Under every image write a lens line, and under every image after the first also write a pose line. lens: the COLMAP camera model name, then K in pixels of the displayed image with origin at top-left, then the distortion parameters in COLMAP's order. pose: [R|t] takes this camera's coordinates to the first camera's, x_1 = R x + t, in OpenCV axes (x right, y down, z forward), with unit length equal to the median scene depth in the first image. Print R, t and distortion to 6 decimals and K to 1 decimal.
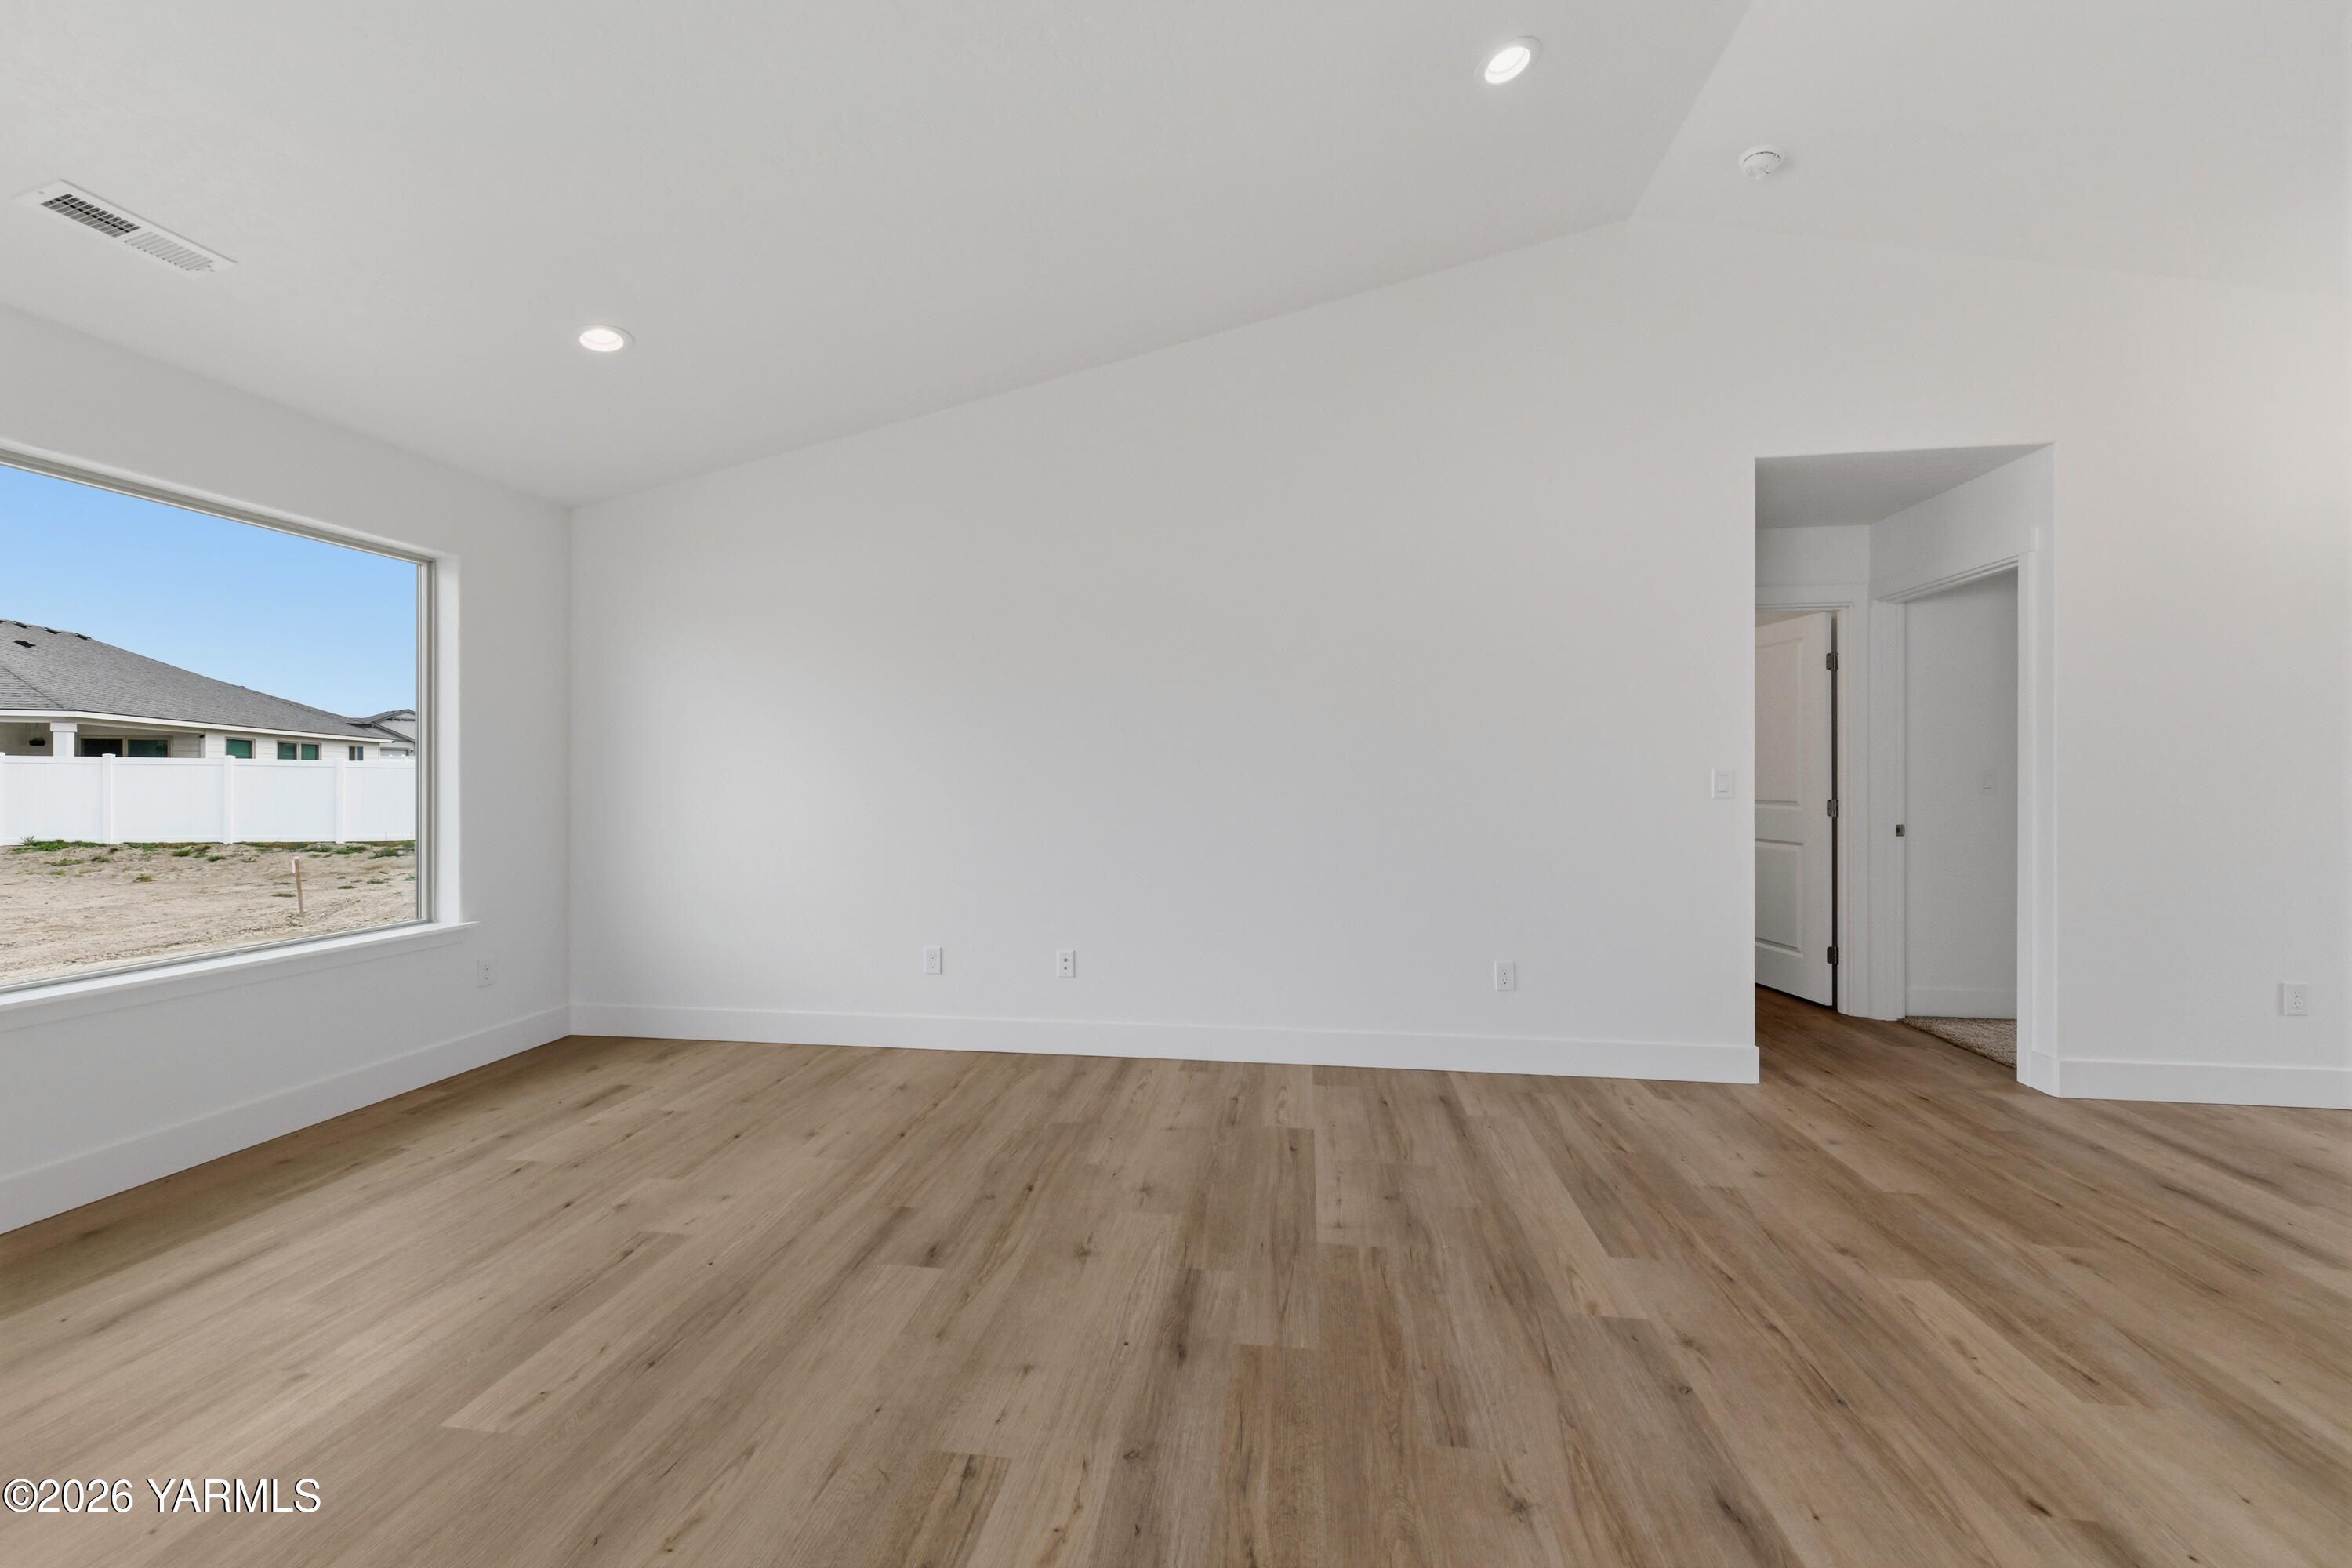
lens RADIAL K [[924.0, 0, 1179.3], [0, 924.0, 775.4], [0, 0, 1]] dist [0.005520, -0.001567]
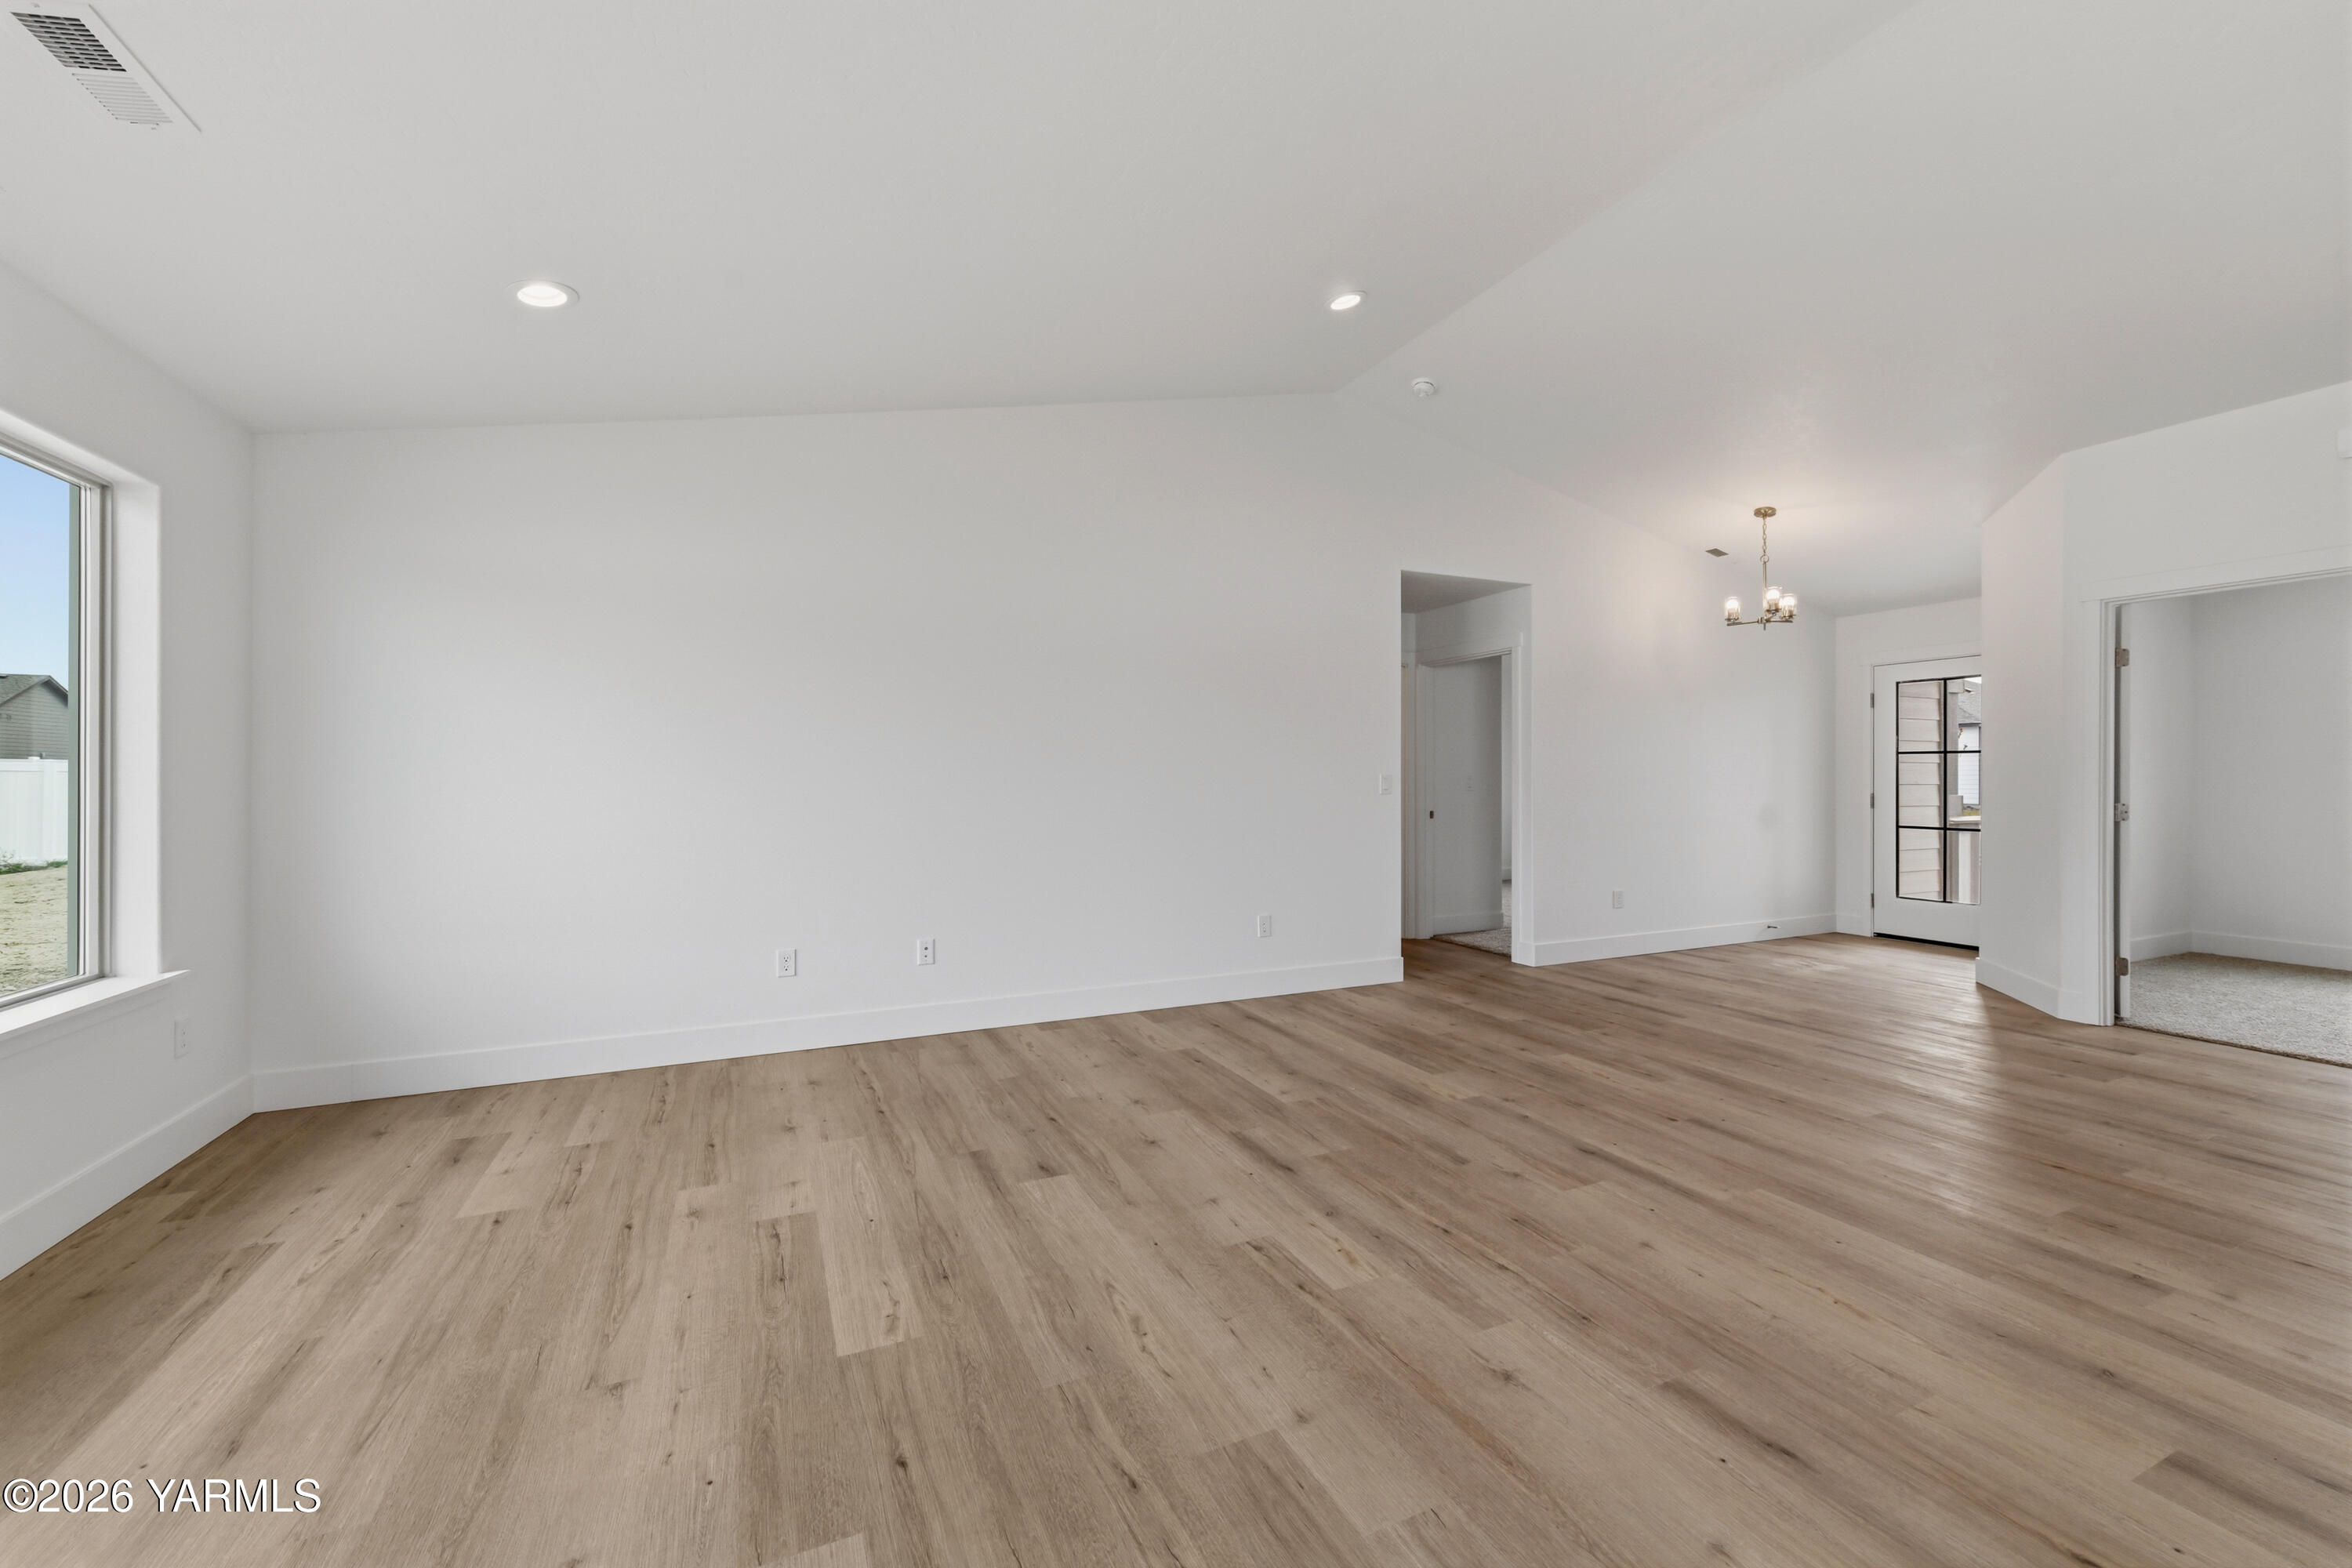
lens RADIAL K [[924.0, 0, 1177.2], [0, 924.0, 776.7], [0, 0, 1]] dist [0.005520, -0.001567]
pose [[0.842161, 0.002005, 0.539222, -0.715893], [-0.000050, 0.999993, -0.003640, 0.003563], [-0.539226, 0.003038, 0.842156, -0.111639]]
